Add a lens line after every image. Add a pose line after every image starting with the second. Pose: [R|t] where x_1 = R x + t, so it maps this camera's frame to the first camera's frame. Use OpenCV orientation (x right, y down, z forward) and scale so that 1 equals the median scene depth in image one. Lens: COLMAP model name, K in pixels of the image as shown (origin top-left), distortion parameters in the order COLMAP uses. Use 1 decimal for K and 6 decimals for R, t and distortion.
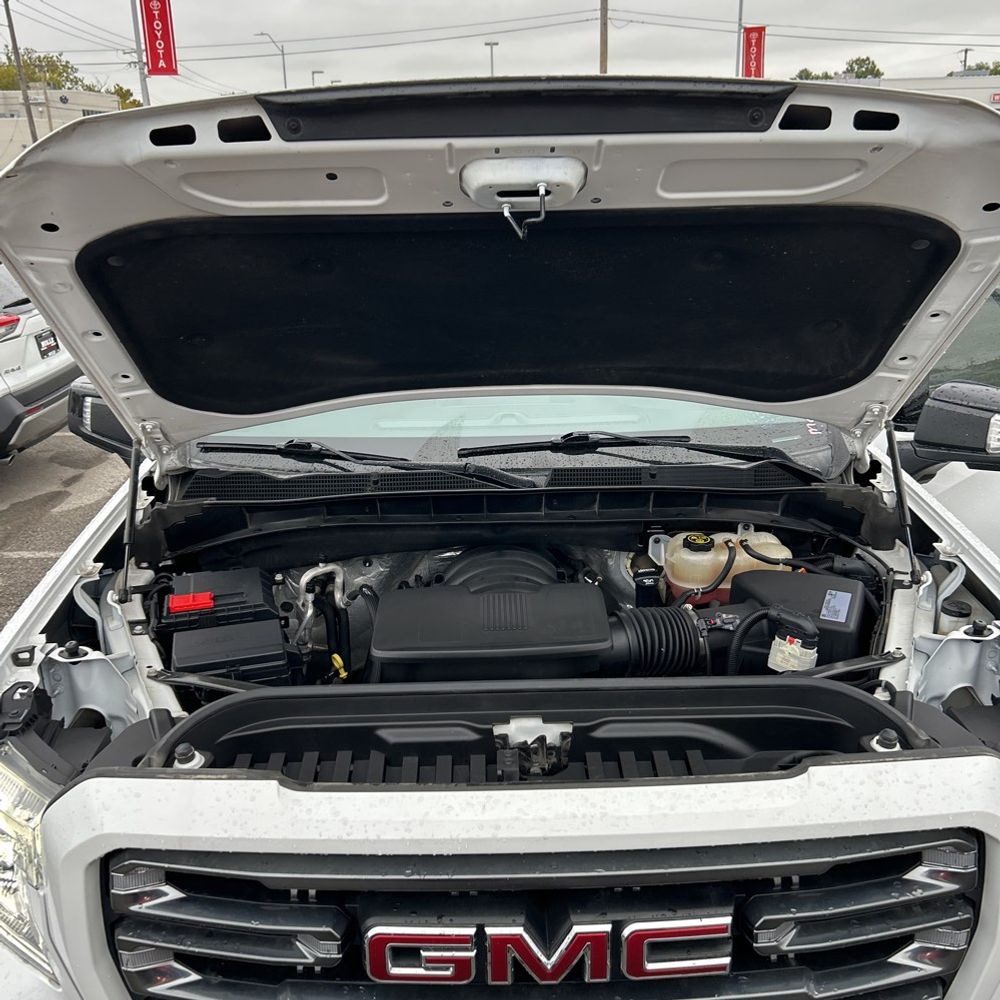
lens RADIAL K [[1007.8, 0, 498.2], [0, 1007.8, 497.1], [0, 0, 1]] dist [0.020764, 0.000000]
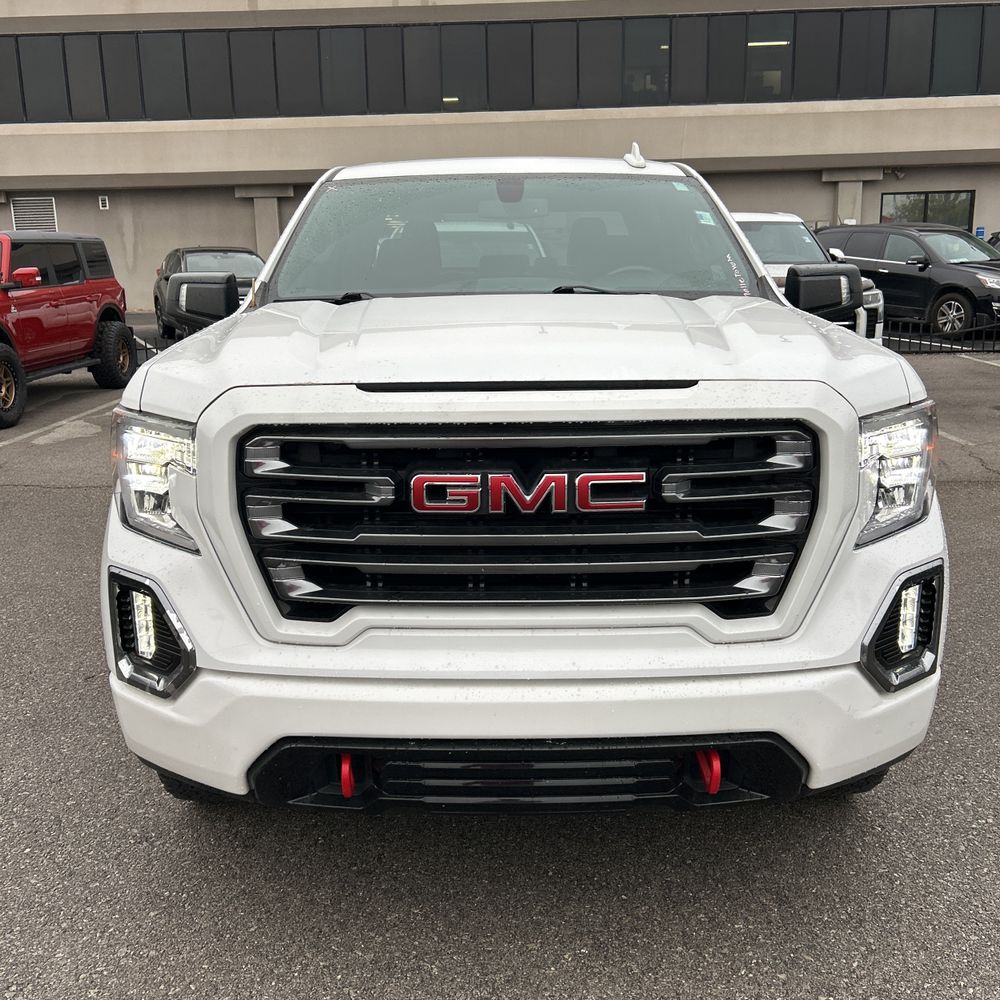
lens RADIAL K [[1007.8, 0, 497.2], [0, 1007.8, 500.9], [0, 0, 1]] dist [0.020764, 0.000000]
pose [[0.999834, 0.012380, -0.013368, 0.022720], [-0.013376, 0.996924, -0.077220, 0.580059], [0.012371, 0.077386, 0.996924, -0.527494]]
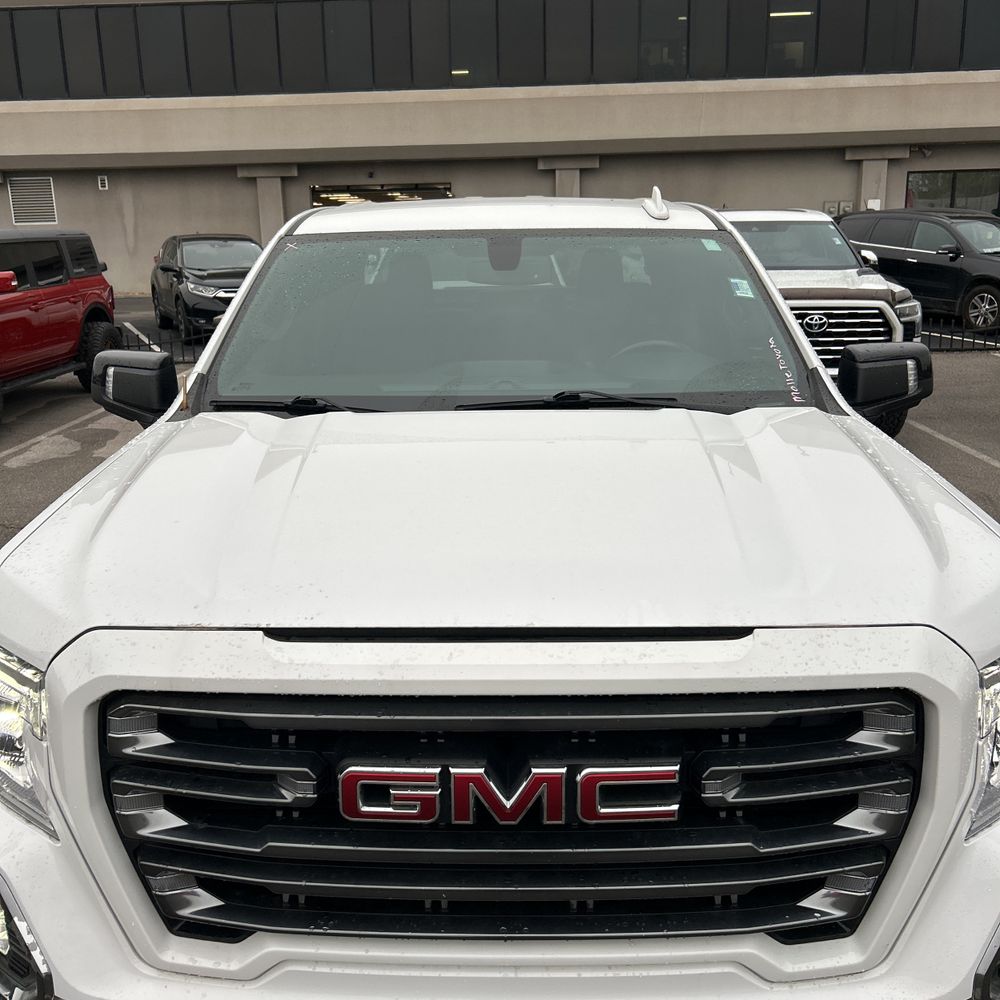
lens RADIAL K [[1007.8, 0, 495.3], [0, 1007.8, 502.4], [0, 0, 1]] dist [0.020764, 0.000000]
pose [[0.999520, 0.015984, -0.026526, 0.059221], [-0.017224, 0.998736, -0.047224, 0.190354], [0.025737, 0.047658, 0.998532, -0.084926]]
